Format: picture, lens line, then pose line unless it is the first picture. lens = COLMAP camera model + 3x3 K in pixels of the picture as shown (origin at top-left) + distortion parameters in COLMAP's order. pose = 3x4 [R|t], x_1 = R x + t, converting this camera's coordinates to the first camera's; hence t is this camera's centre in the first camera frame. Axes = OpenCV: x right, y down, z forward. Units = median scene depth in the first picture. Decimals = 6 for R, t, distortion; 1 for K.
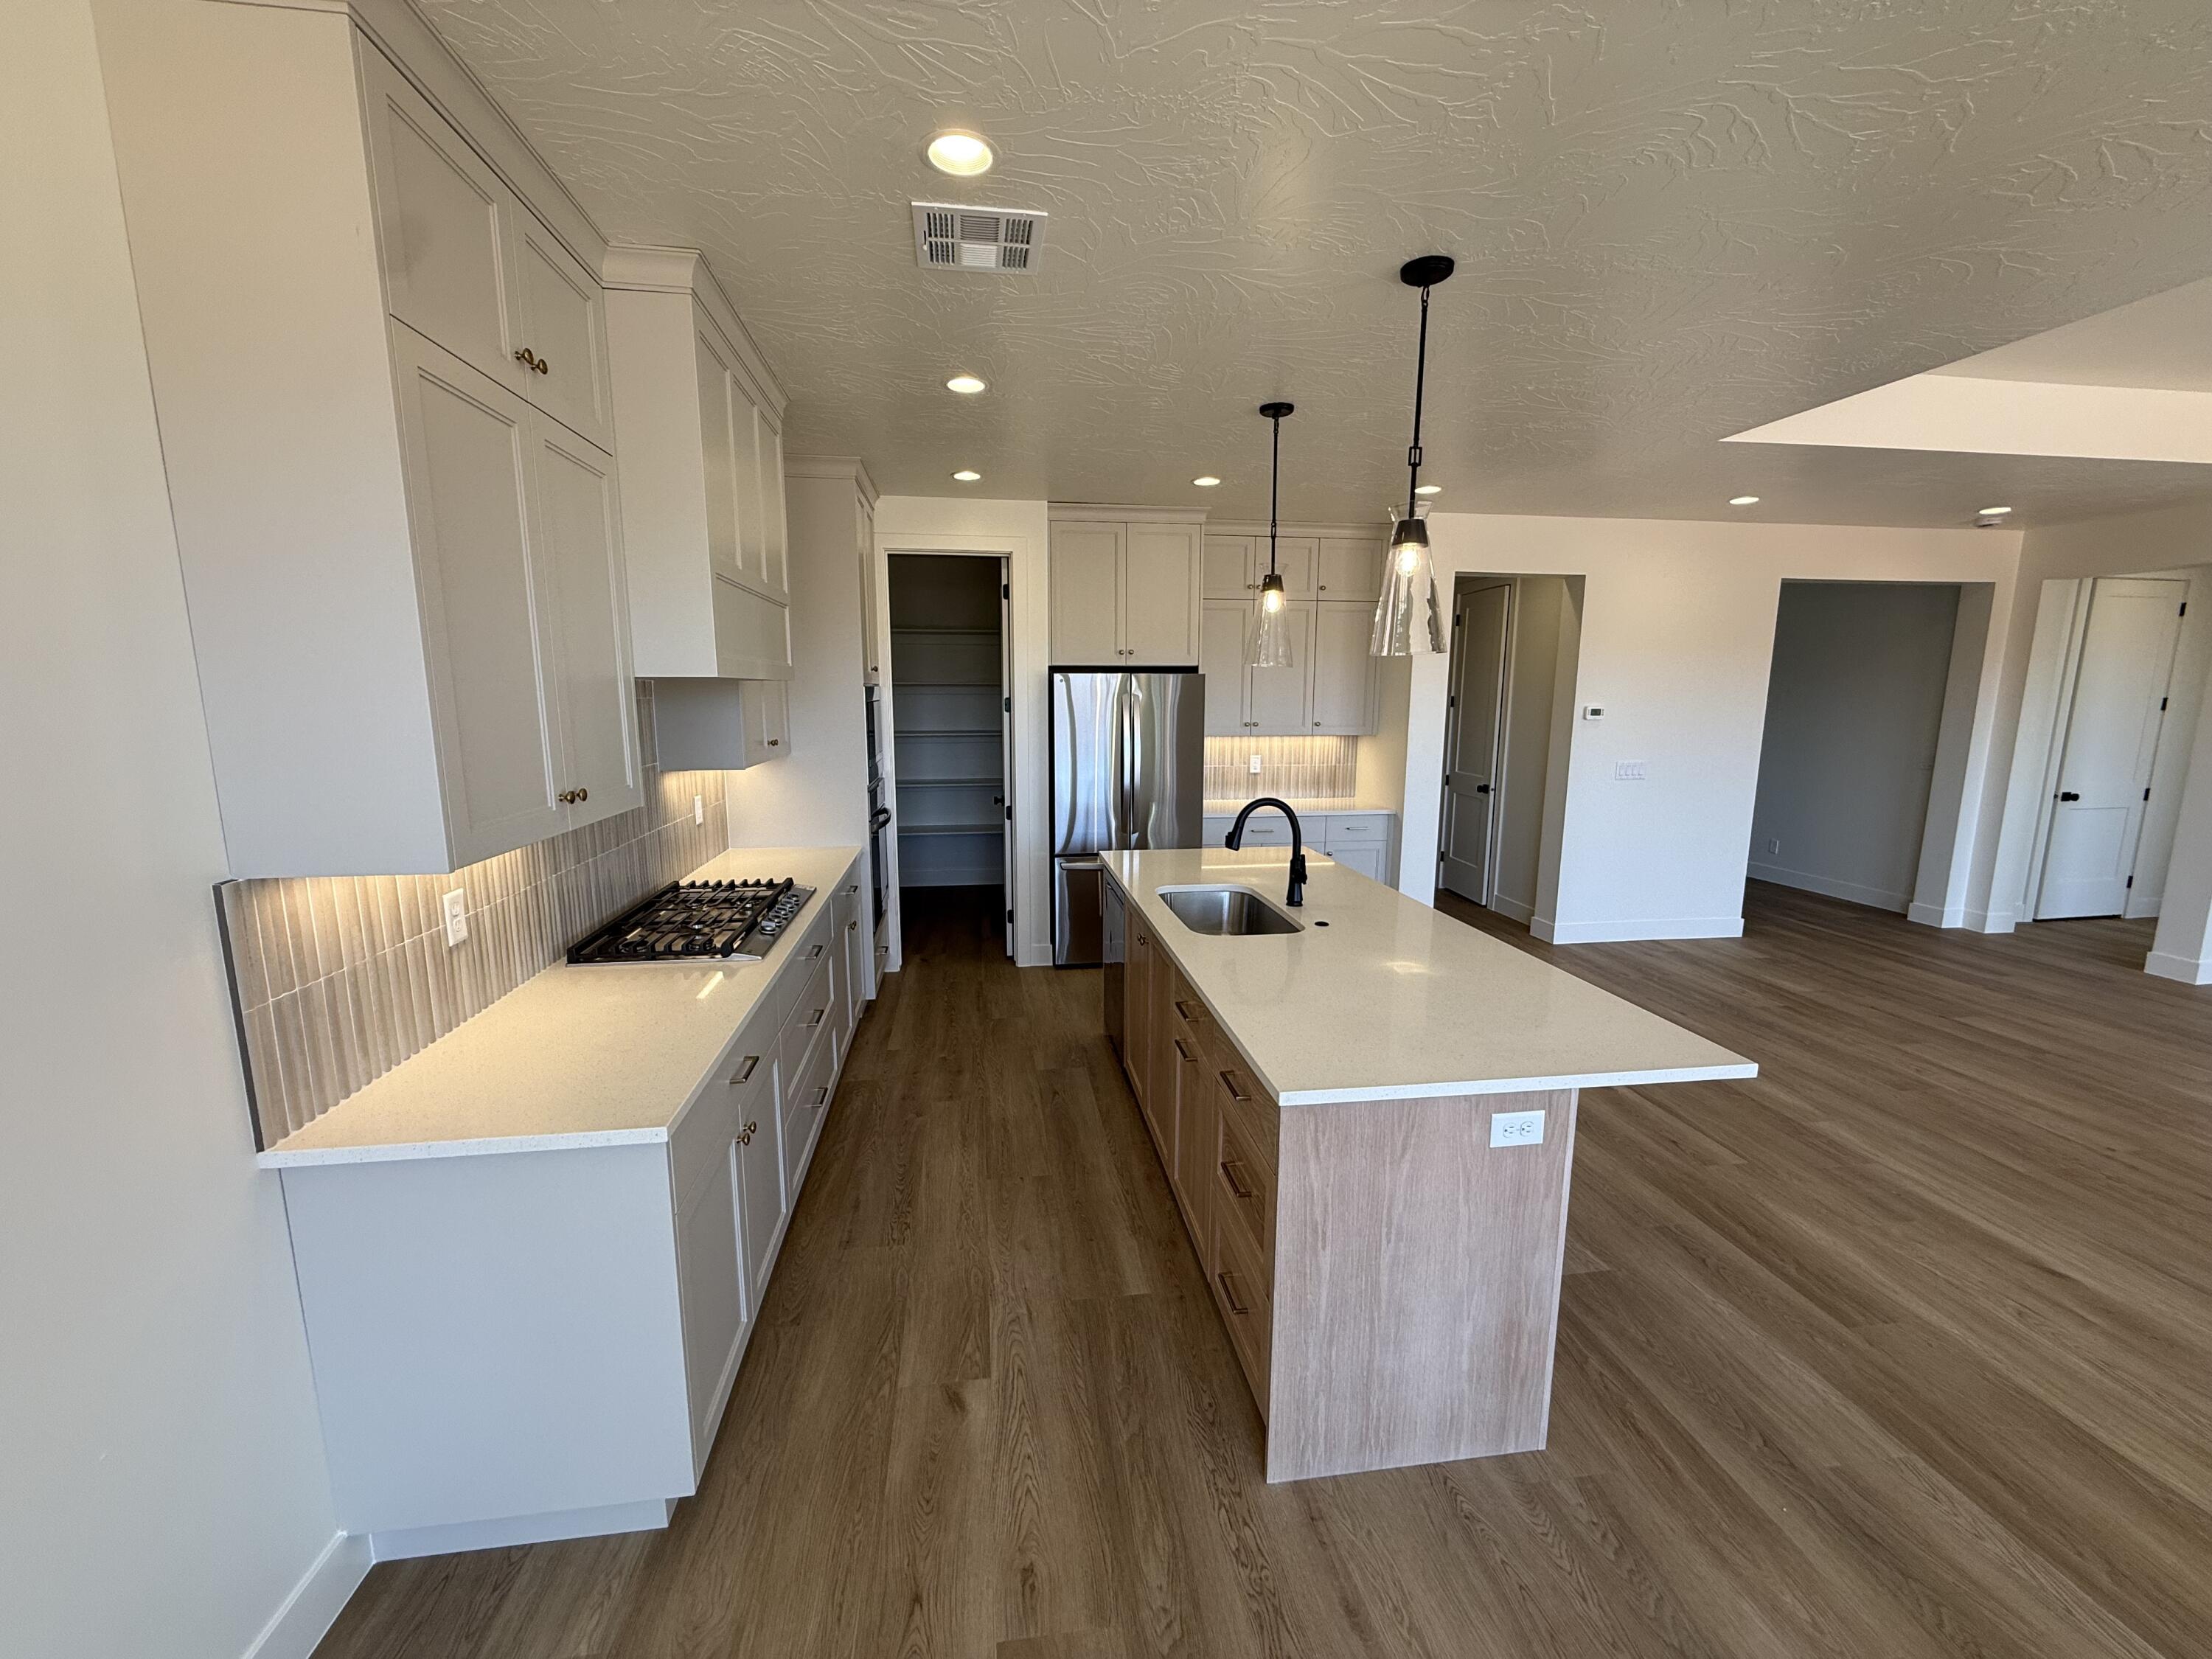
lens RADIAL K [[880.8, 0, 1096.8], [0, 880.8, 831.0], [0, 0, 1]] dist [0.000446, 0.000166]
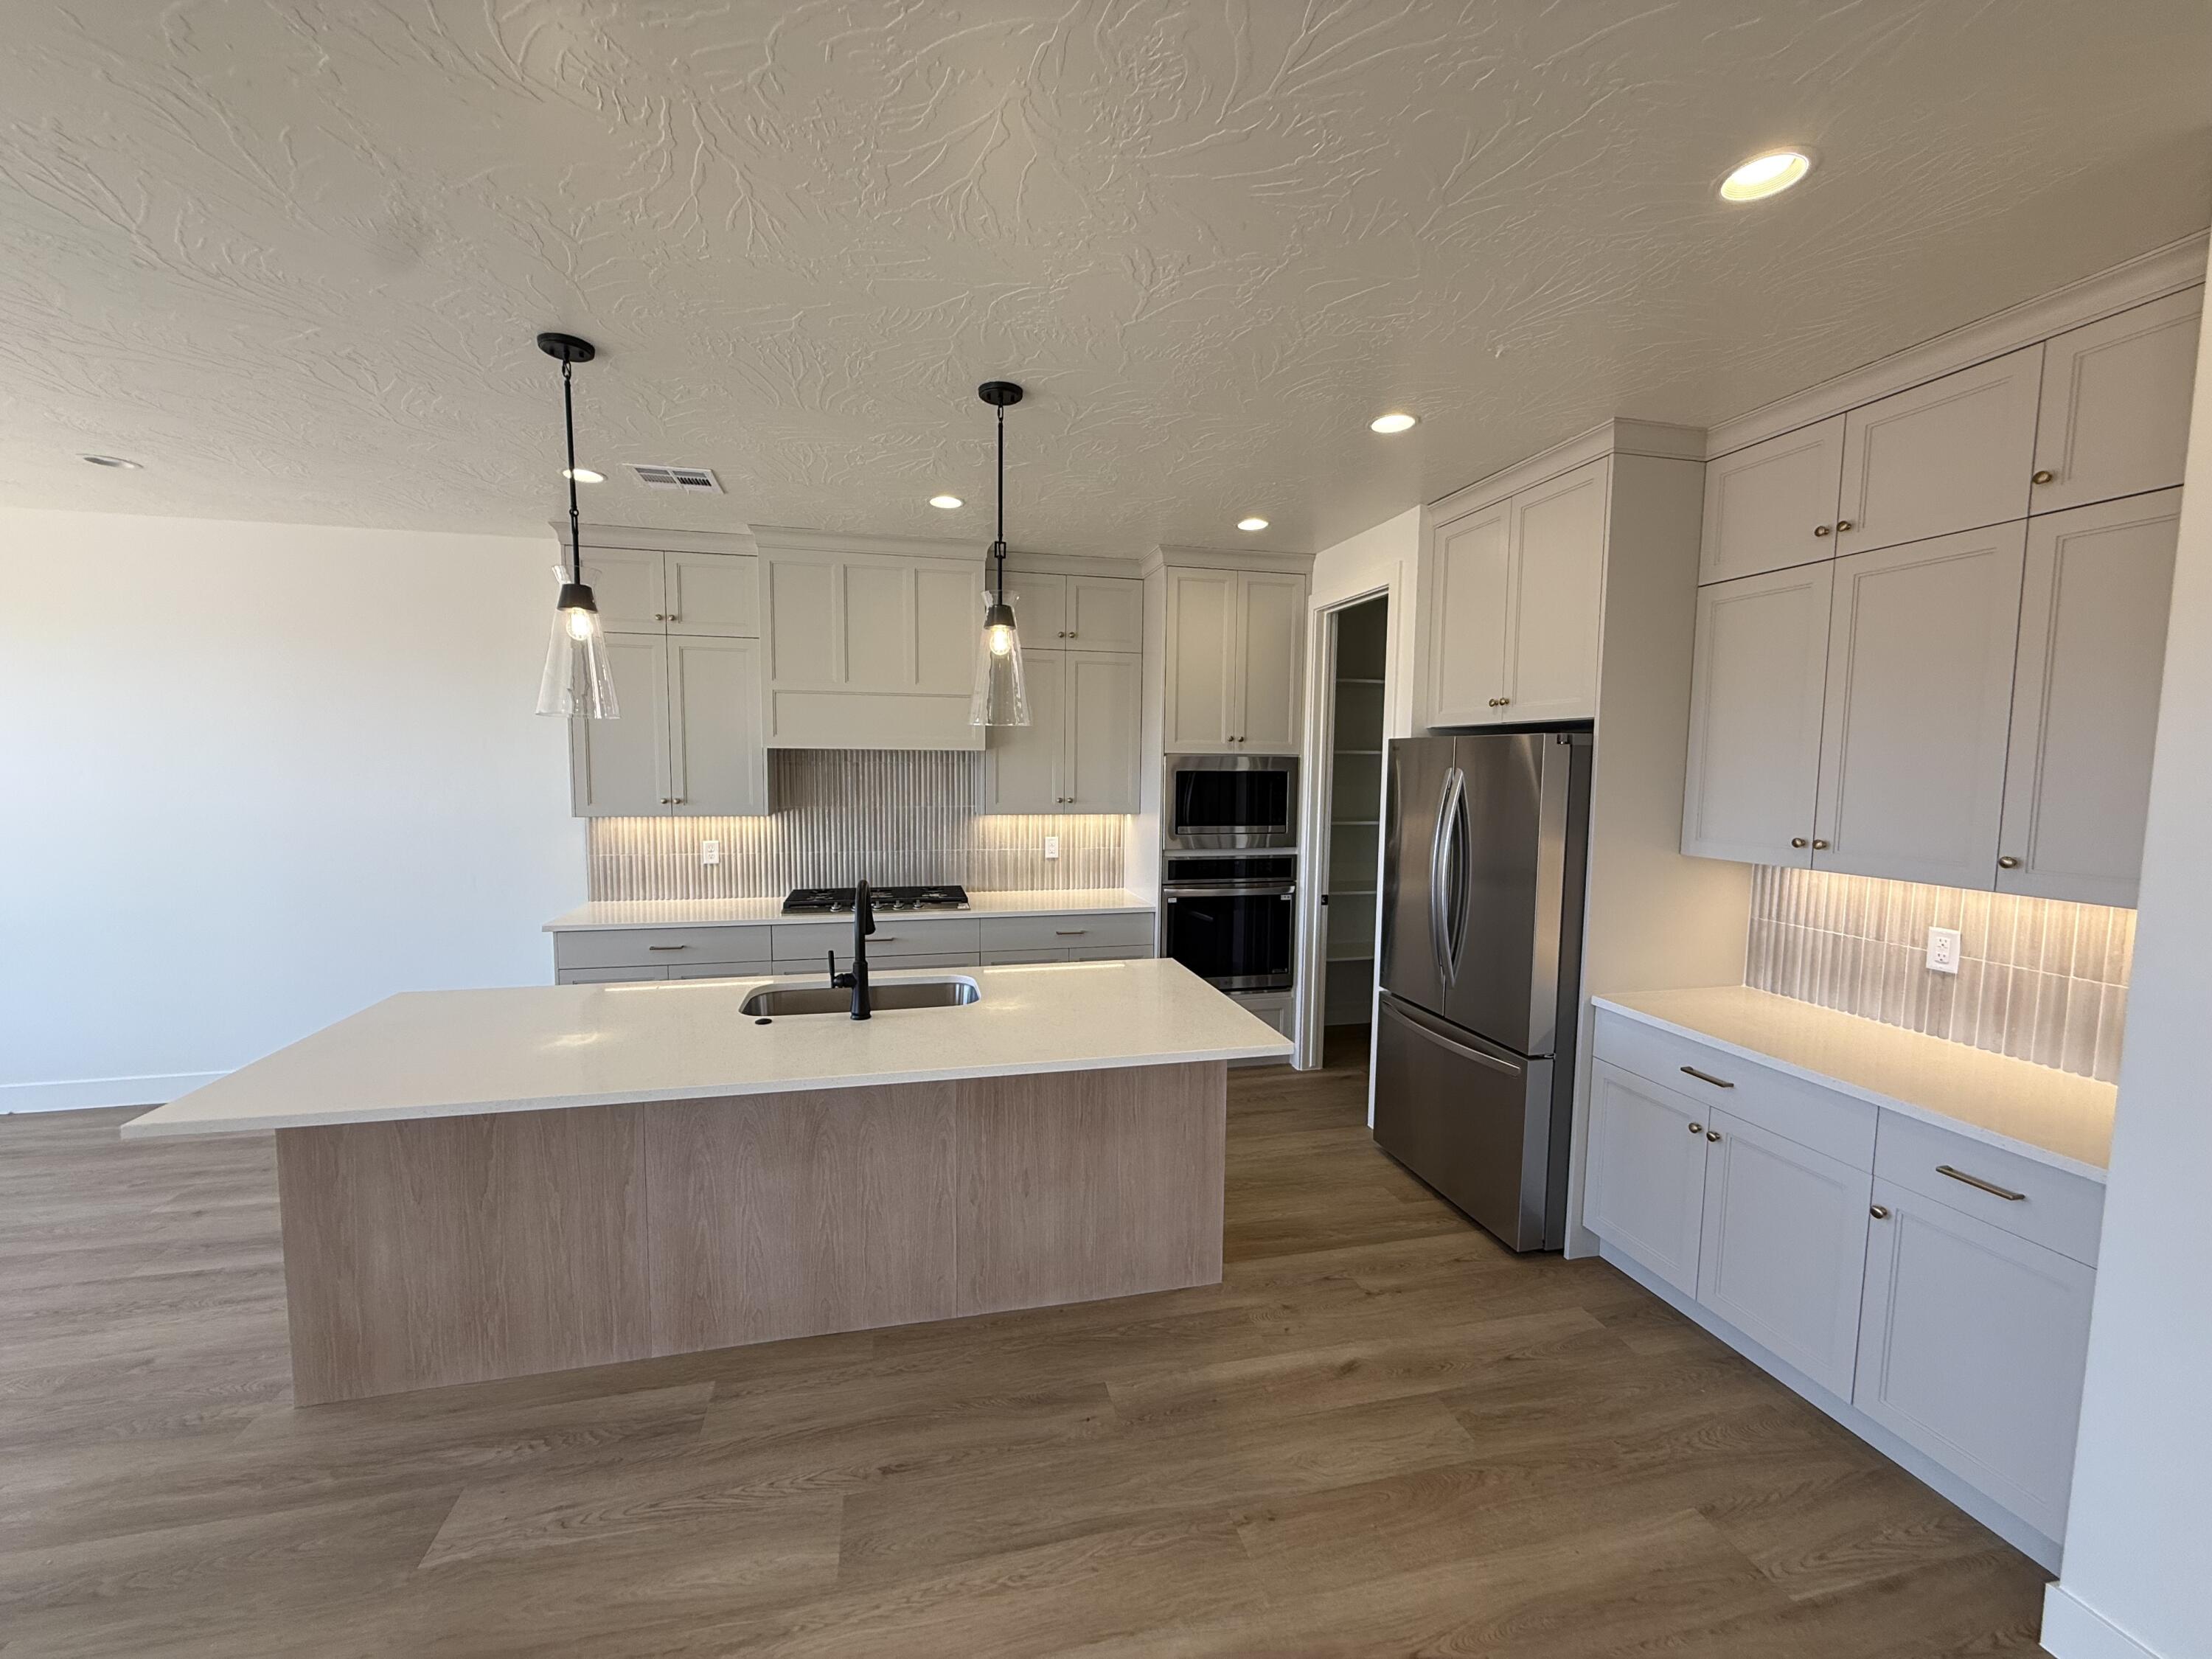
lens RADIAL K [[876.6, 0, 1101.1], [0, 876.6, 834.7], [0, 0, 1]] dist [-0.000614, 0.000356]
pose [[0.093536, 0.085336, -0.991952, 0.783980], [-0.168467, 0.983310, 0.068707, -0.132598], [0.981259, 0.160684, 0.106351, 0.838395]]
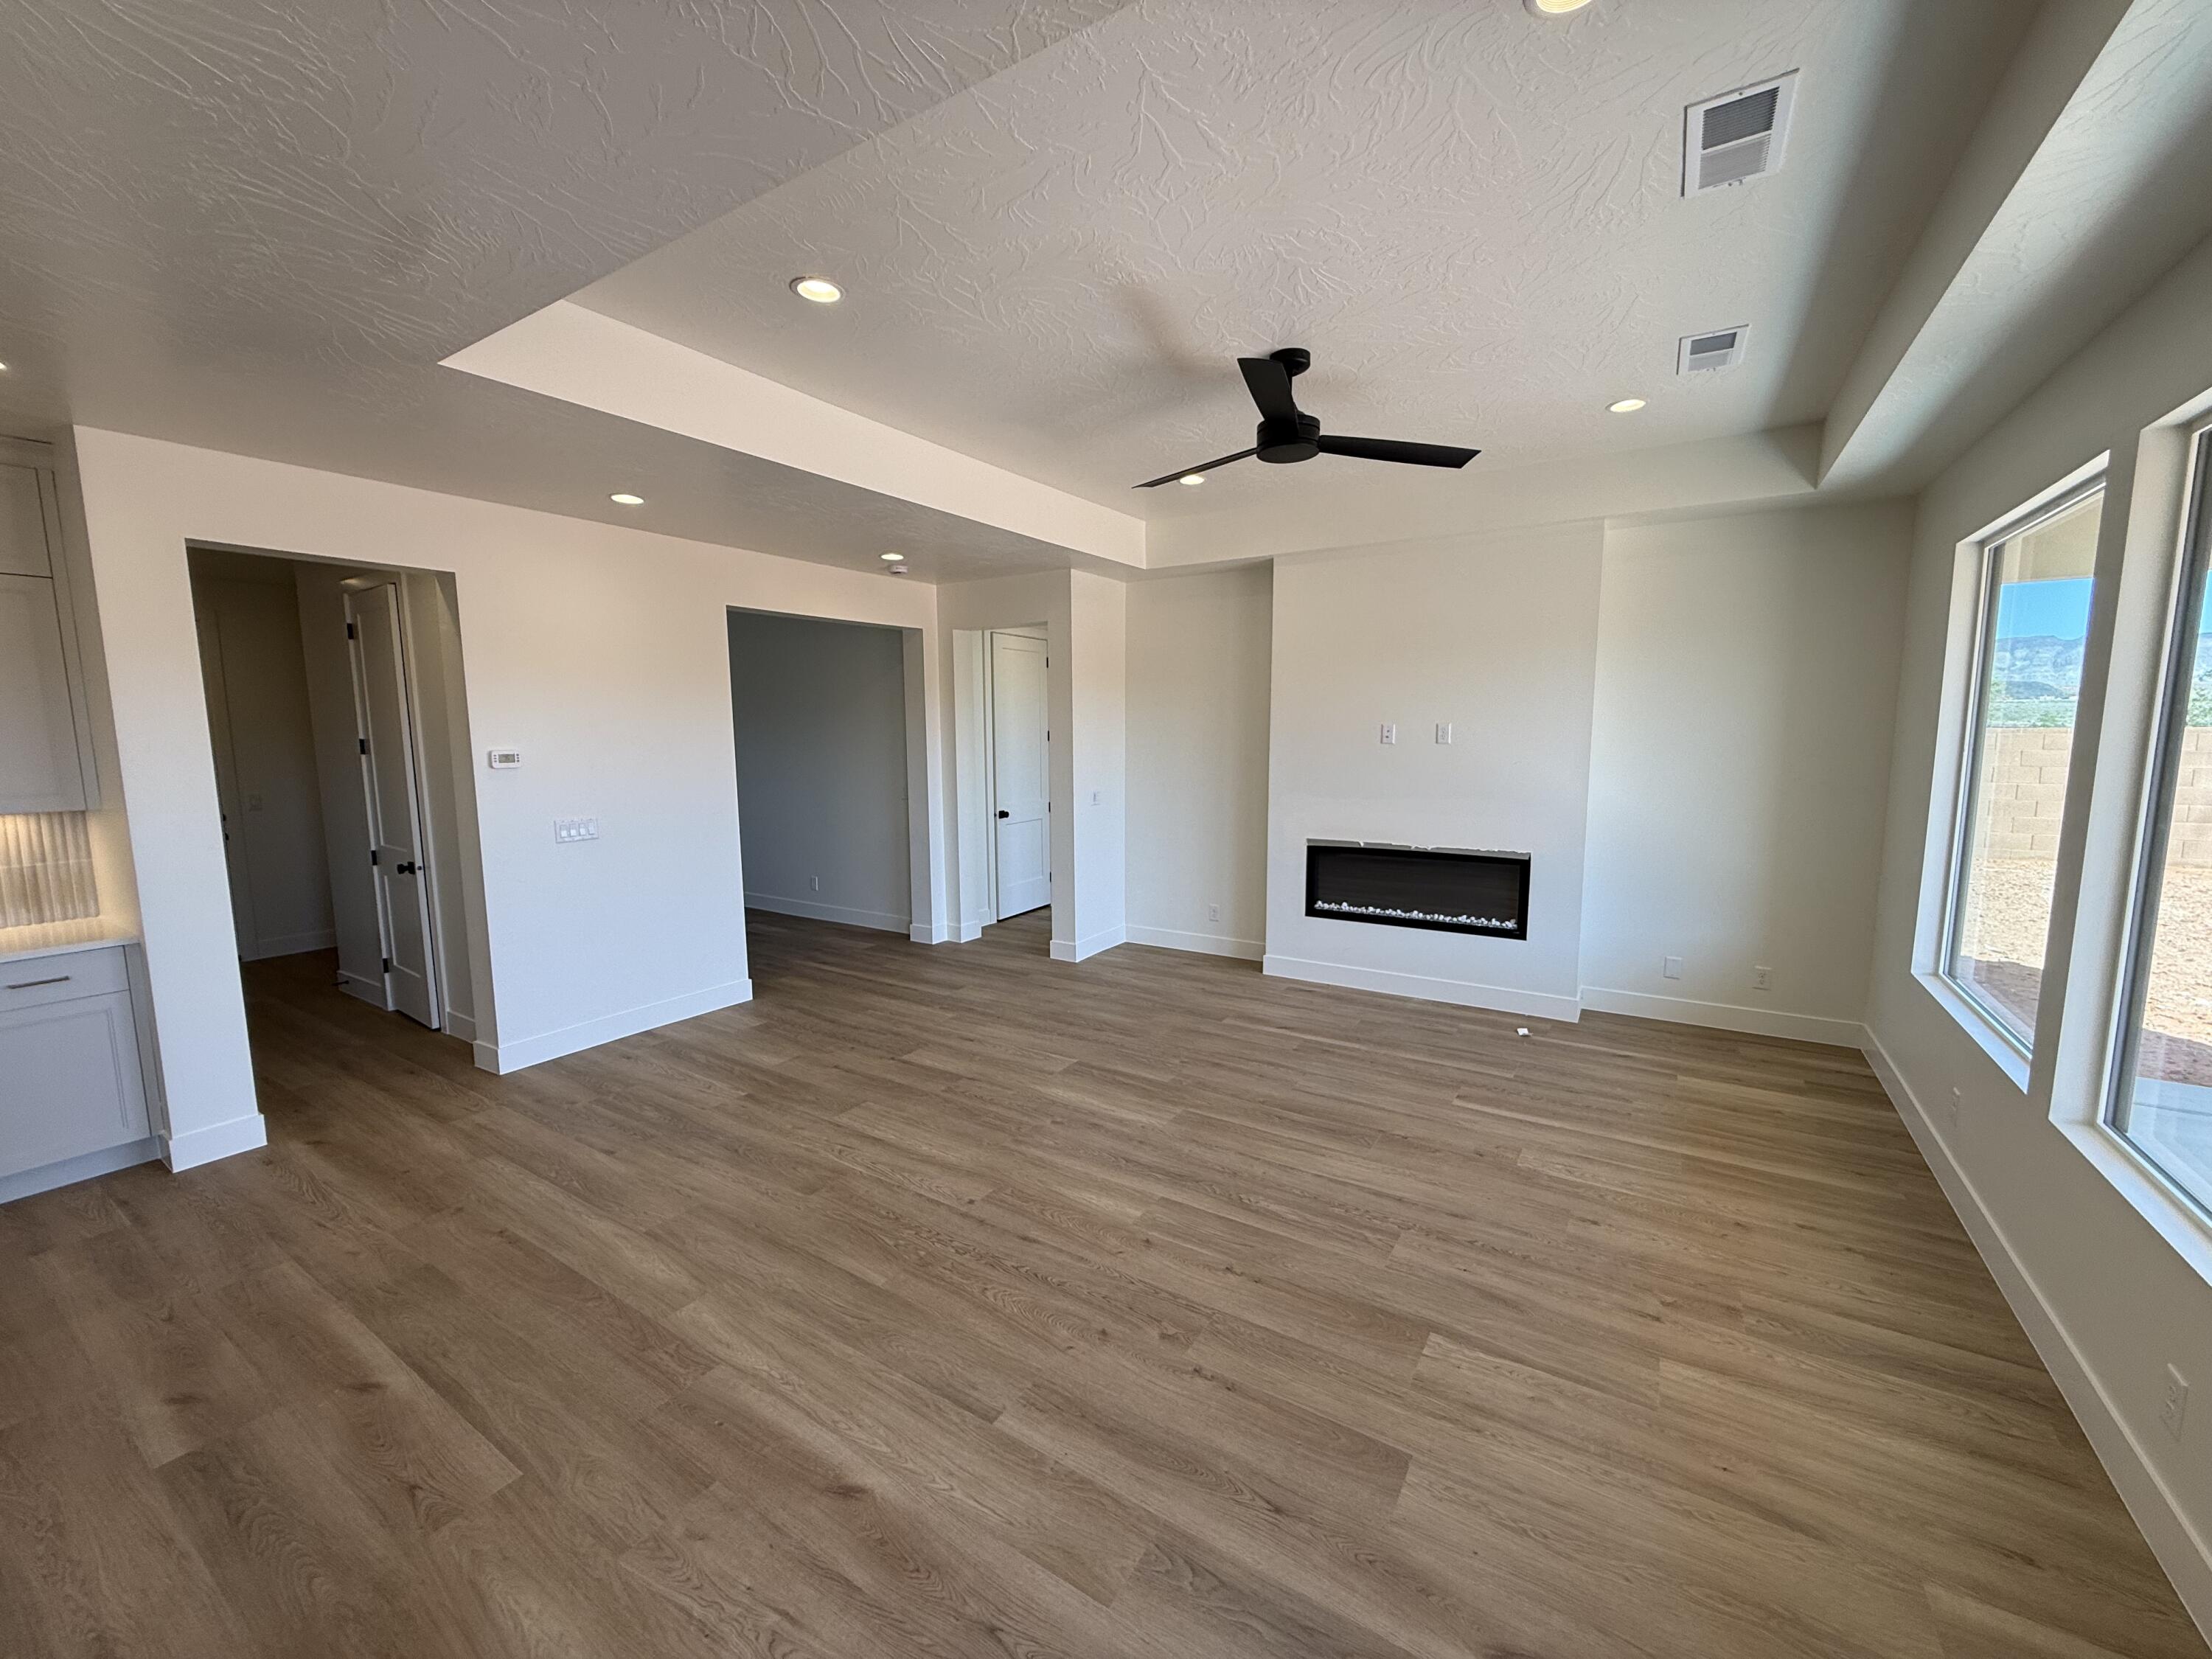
lens RADIAL K [[882.3, 0, 1104.2], [0, 882.3, 832.4], [0, 0, 1]] dist [-0.000703, -0.000018]
pose [[0.648927, -0.098028, 0.754509, 0.435321], [0.129093, 0.991473, 0.017787, -0.027215], [-0.749819, 0.085860, 0.656048, 0.177402]]
